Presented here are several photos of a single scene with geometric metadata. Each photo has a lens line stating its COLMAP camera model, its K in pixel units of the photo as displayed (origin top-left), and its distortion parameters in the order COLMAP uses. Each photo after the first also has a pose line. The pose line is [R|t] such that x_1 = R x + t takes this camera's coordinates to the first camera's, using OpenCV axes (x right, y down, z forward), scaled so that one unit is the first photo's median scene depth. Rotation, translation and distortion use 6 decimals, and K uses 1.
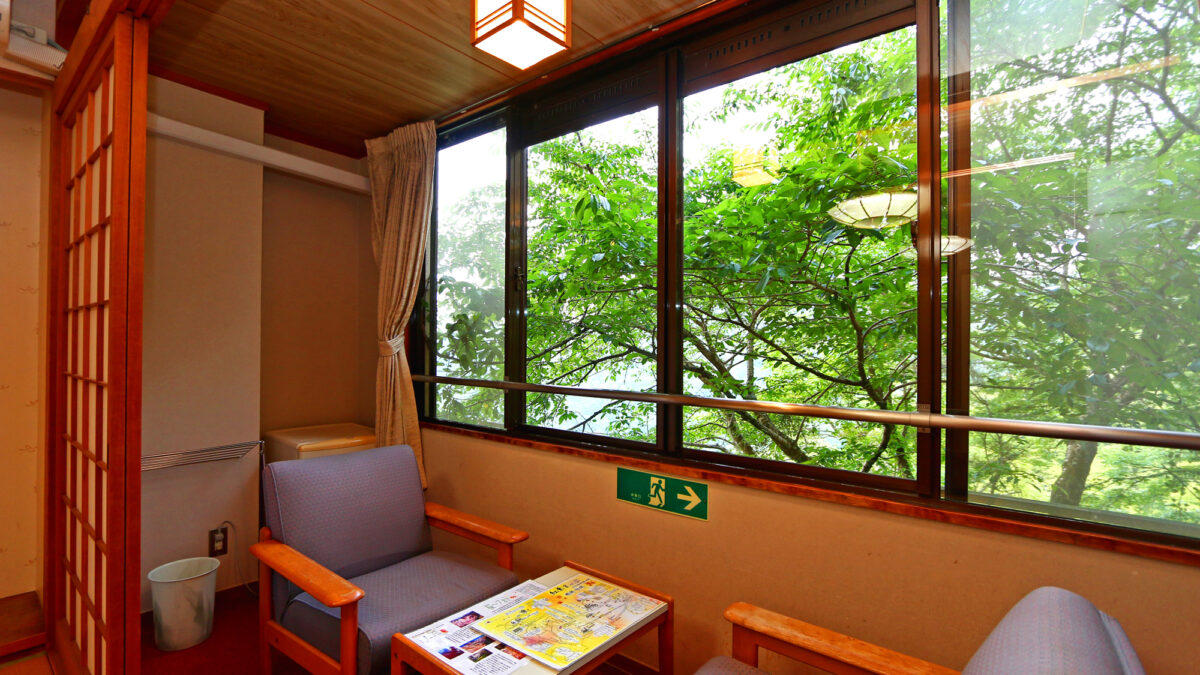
lens RADIAL K [[541.1, 0, 602.1], [0, 541.1, 345.2], [0, 0, 1]] dist [-0.020549, 0.000121]
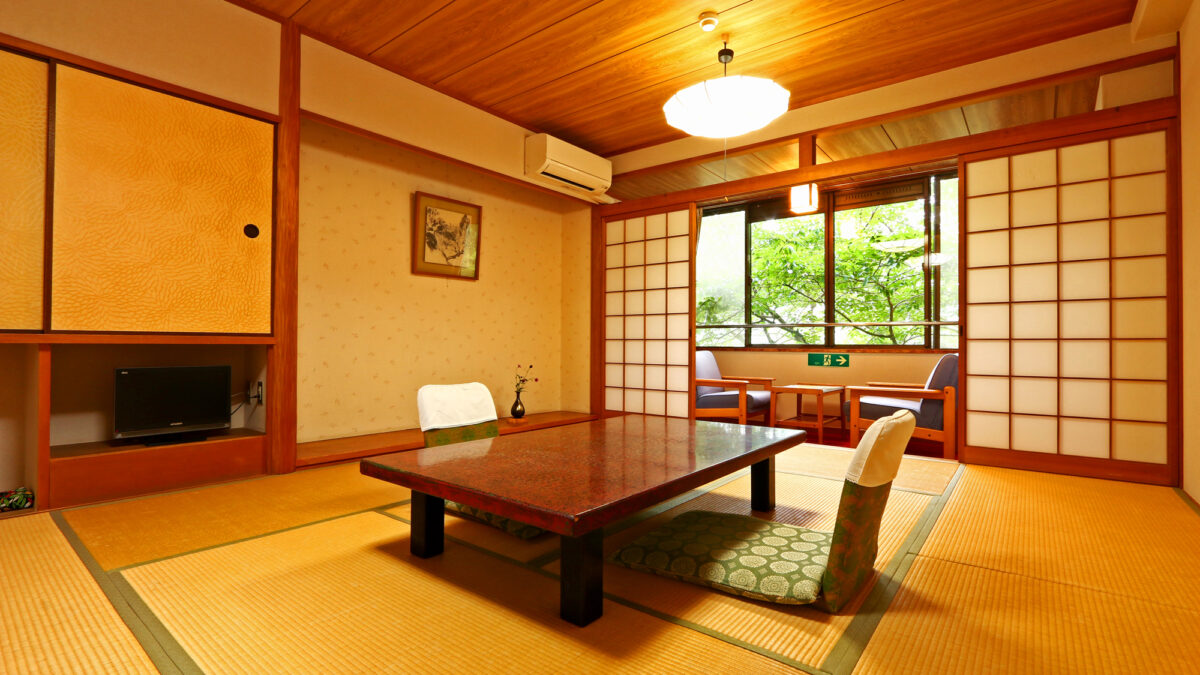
lens RADIAL K [[541.1, 0, 602.1], [0, 541.1, 345.2], [0, 0, 1]] dist [-0.020549, 0.000121]
pose [[0.999911, -0.000814, 0.013289, -1.052383], [0.000710, 0.999969, 0.007821, 0.175886], [-0.013295, -0.007811, 0.999881, -1.663755]]
